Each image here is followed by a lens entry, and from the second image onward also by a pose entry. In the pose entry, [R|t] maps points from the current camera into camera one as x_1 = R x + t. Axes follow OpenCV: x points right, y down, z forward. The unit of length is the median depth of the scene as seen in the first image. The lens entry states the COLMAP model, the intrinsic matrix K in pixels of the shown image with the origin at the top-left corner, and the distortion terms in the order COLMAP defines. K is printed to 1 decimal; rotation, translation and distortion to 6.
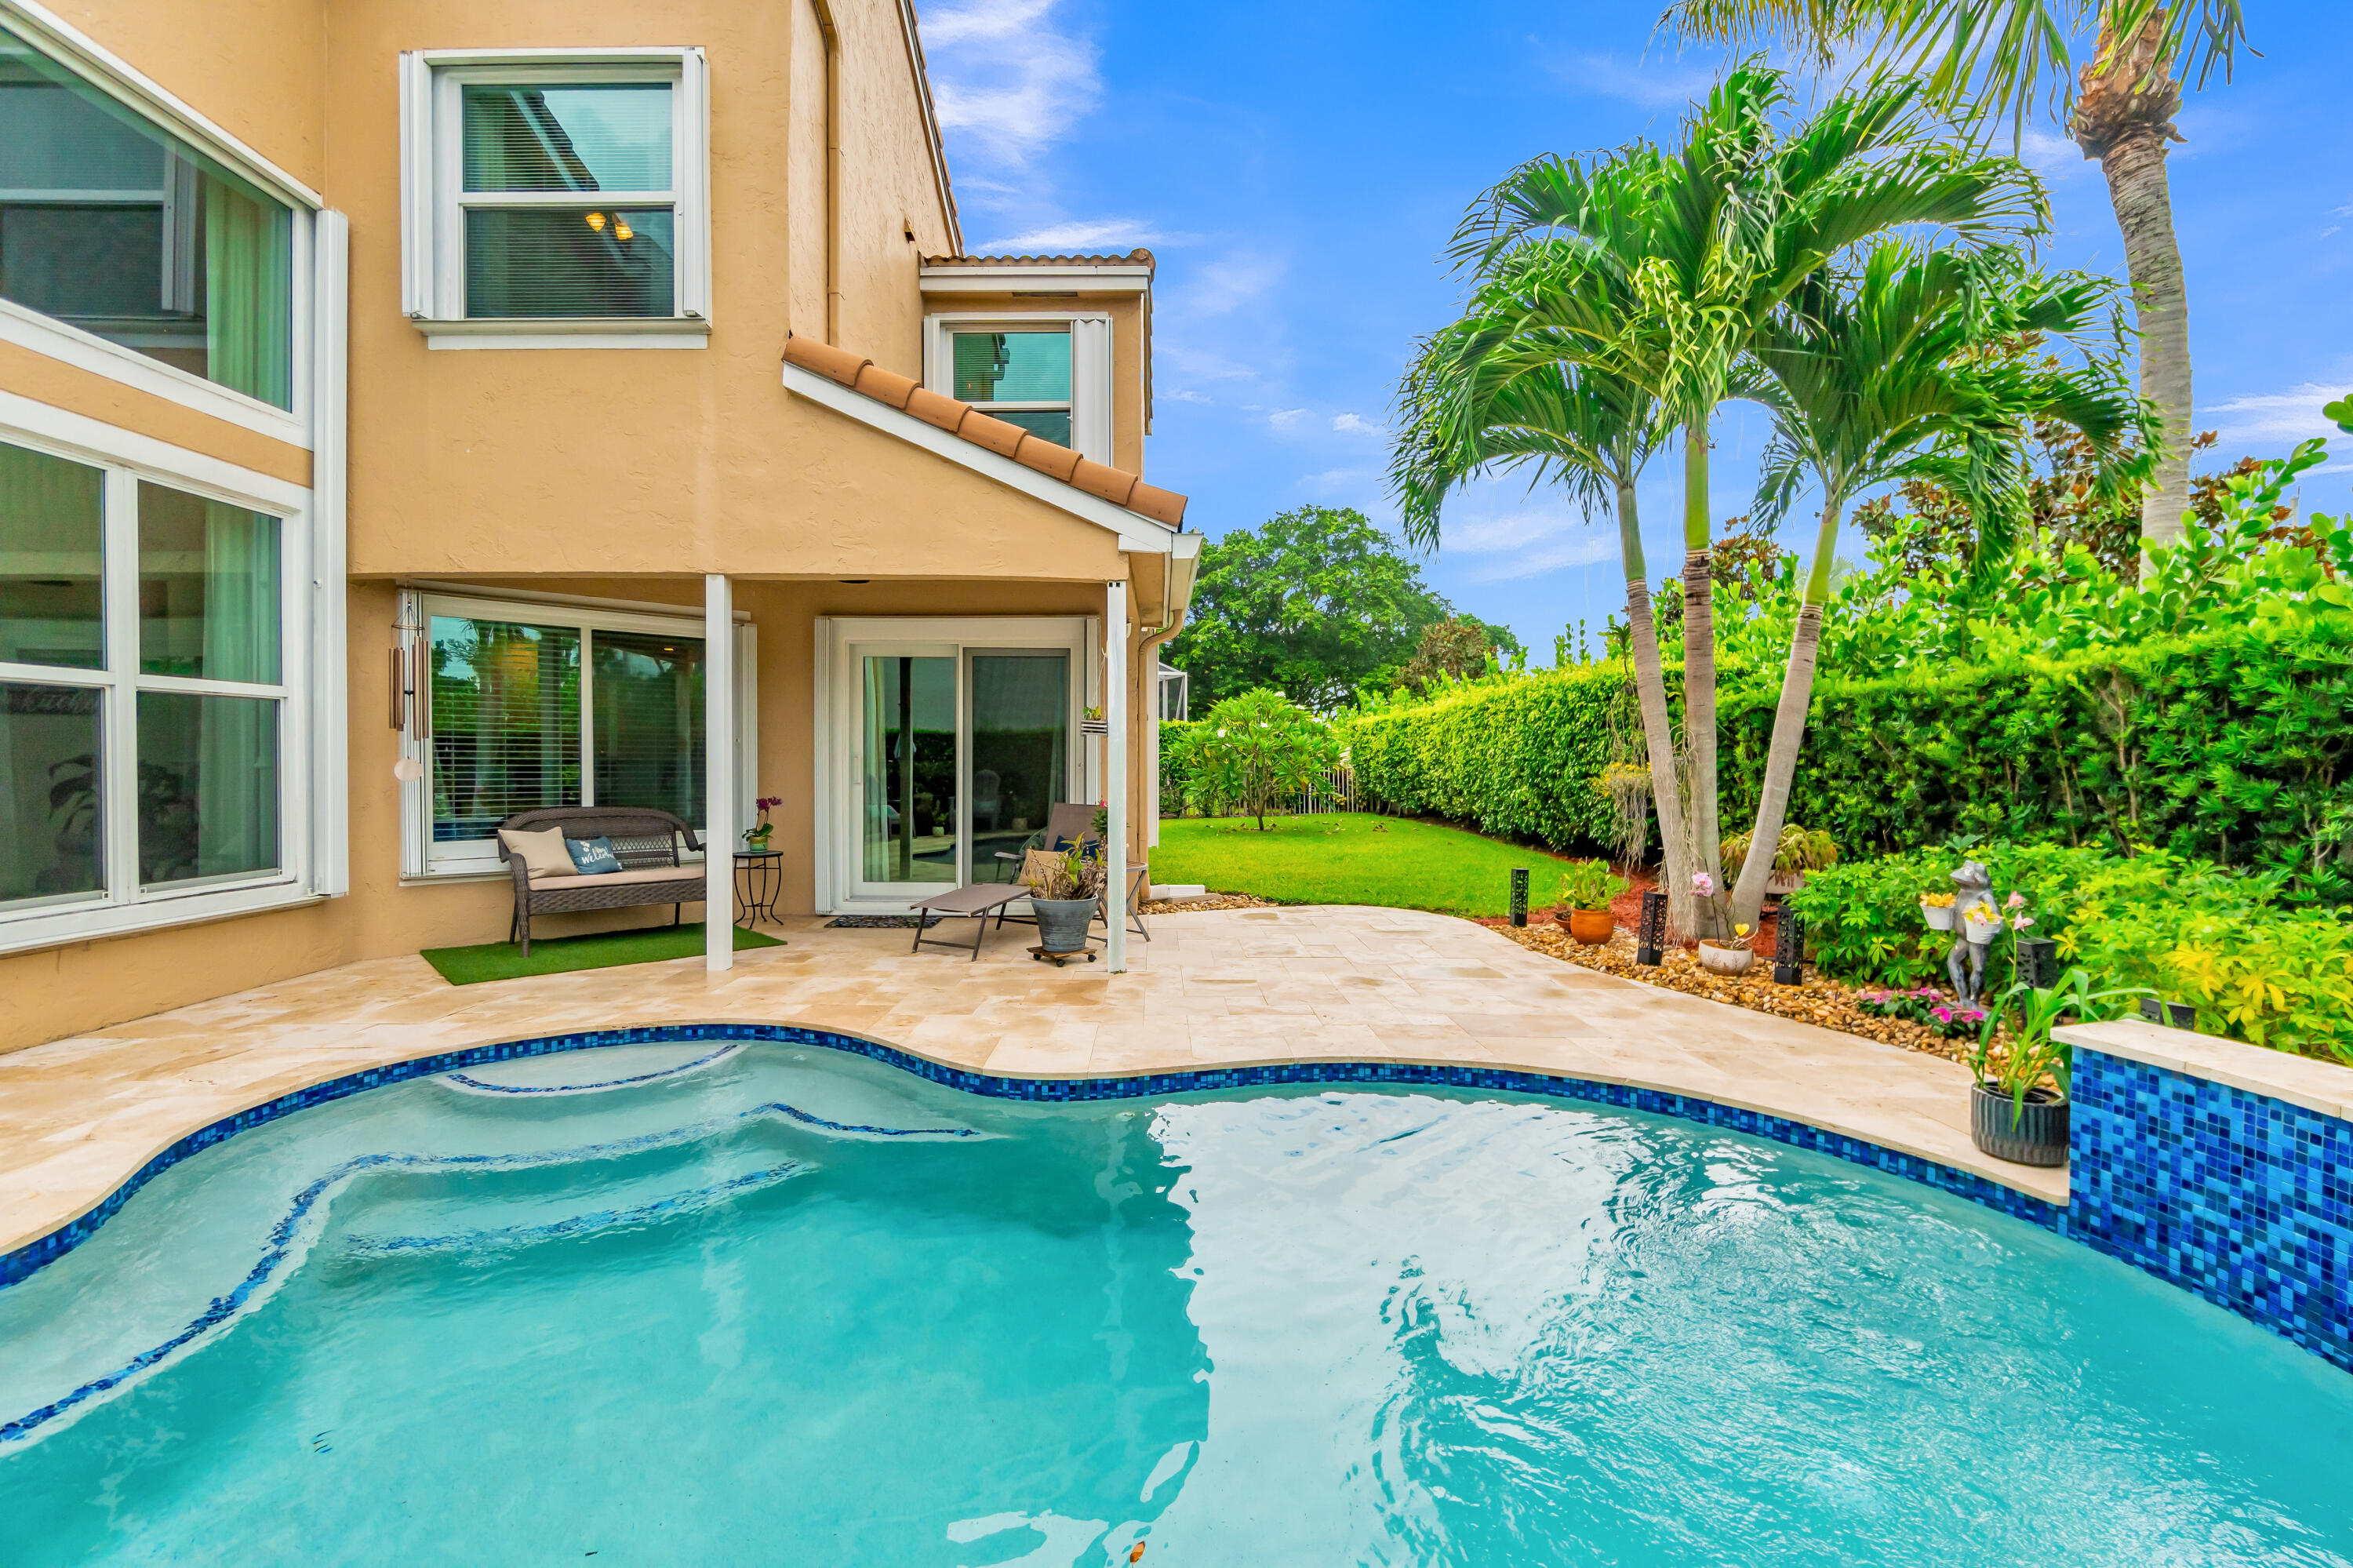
lens RADIAL K [[1020.4, 0, 1145.4], [0, 1020.4, 769.5], [0, 0, 1]] dist [-0.008960, 0.001788]
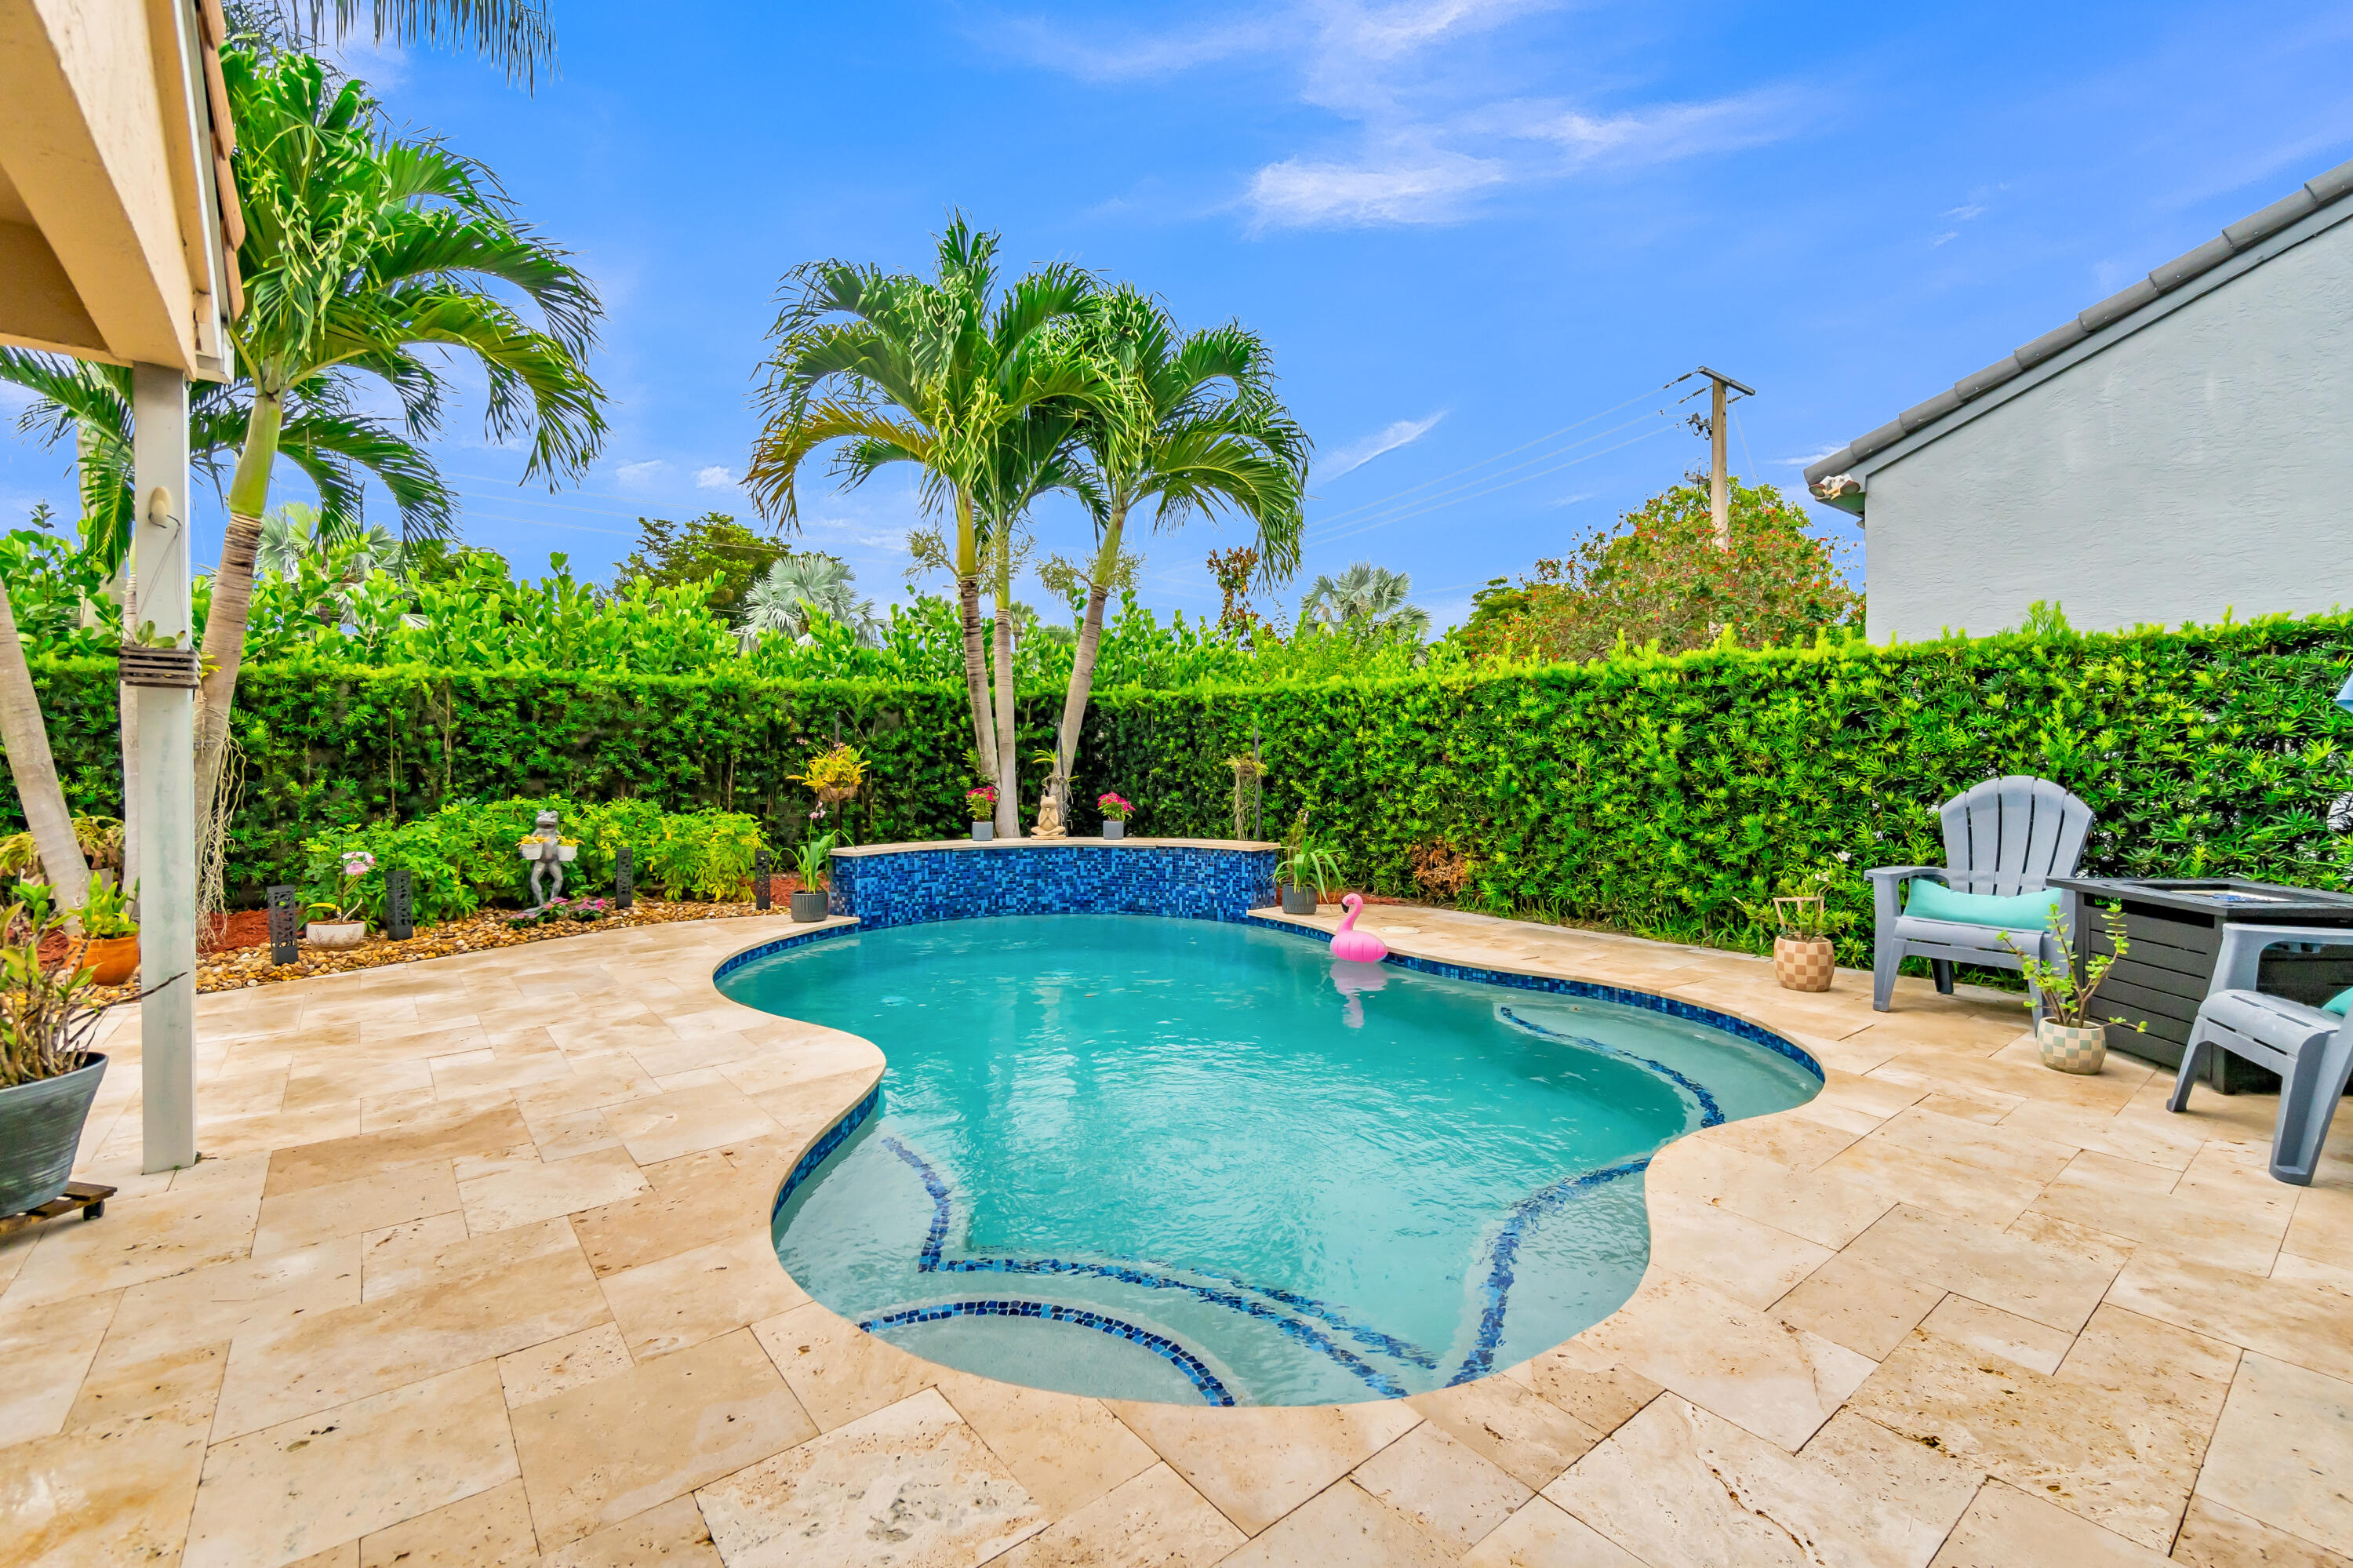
lens RADIAL K [[1020.4, 0, 1166.1], [0, 1020.4, 751.4], [0, 0, 1]] dist [-0.008960, 0.001788]
pose [[-0.625222, 0.000641, 0.780447, -0.721790], [0.010945, 0.999909, 0.007947, 0.000867], [-0.780370, 0.013511, -0.625172, 0.936613]]
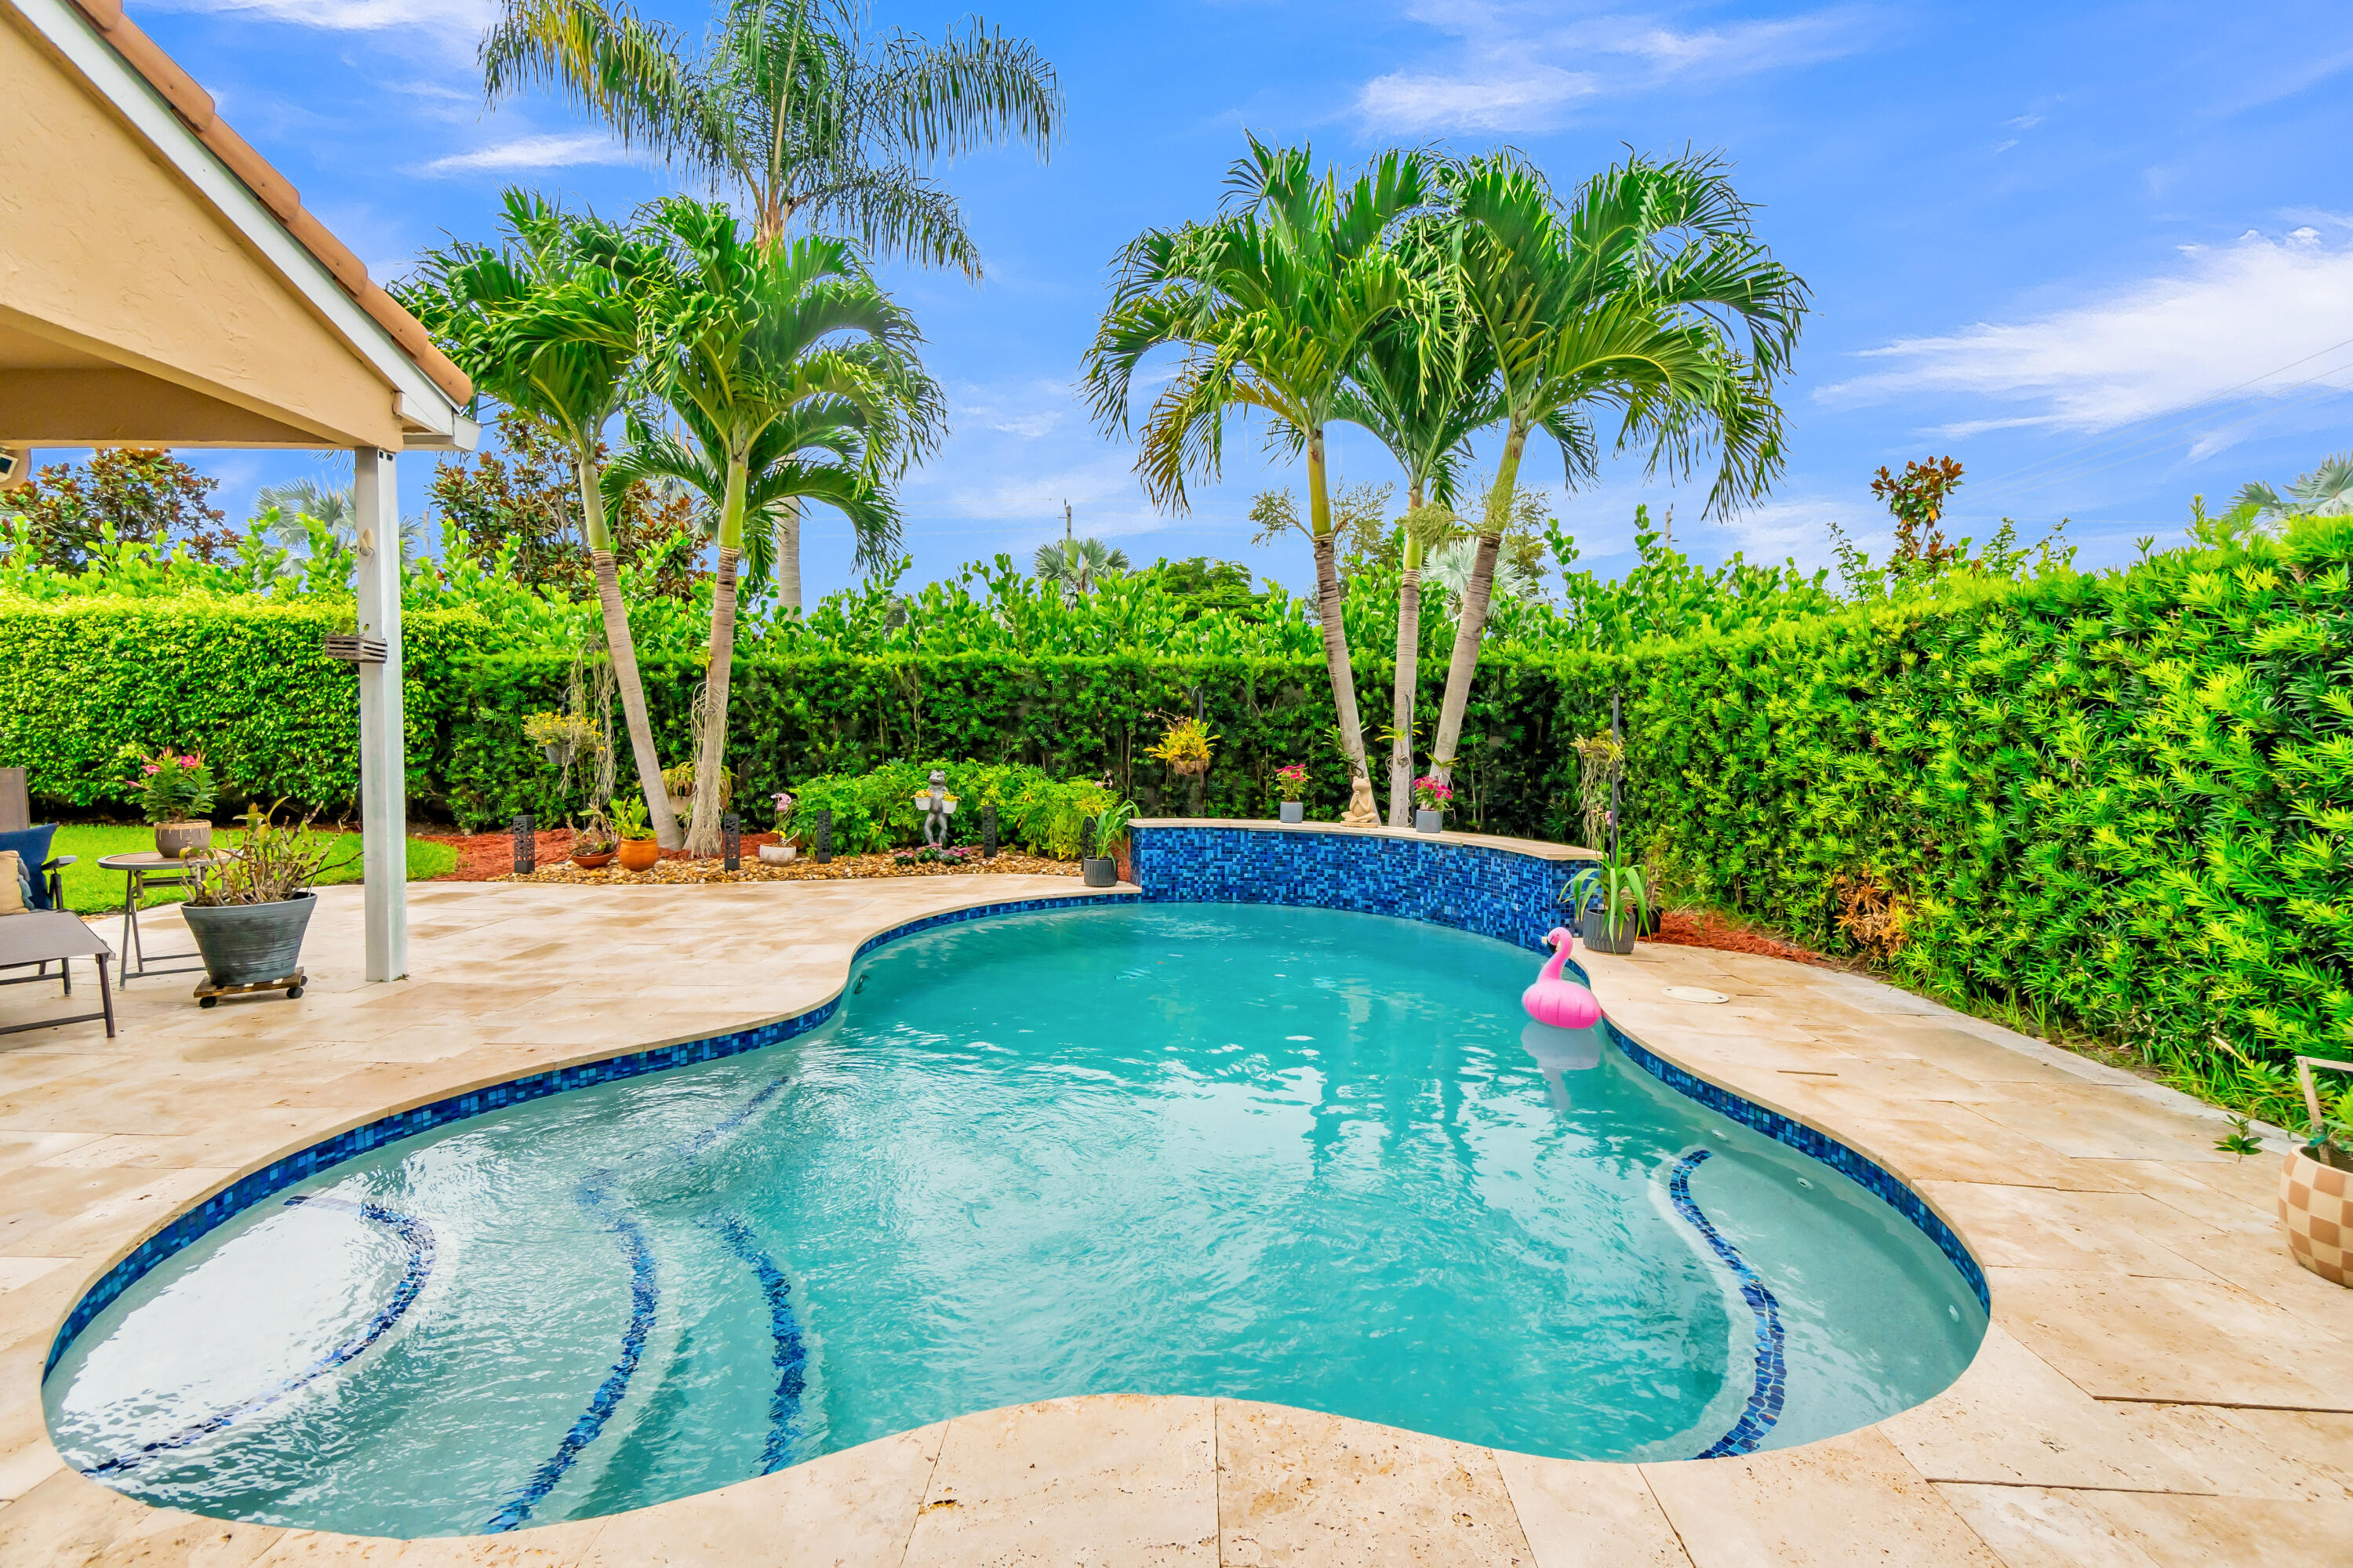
lens RADIAL K [[1020.4, 0, 1152.8], [0, 1020.4, 769.5], [0, 0, 1]] dist [-0.008960, 0.001788]
pose [[0.034023, -0.035901, 0.998776, -0.759592], [-0.002562, 0.999348, 0.036009, 0.017647], [-0.999418, -0.003784, 0.033909, 0.421857]]
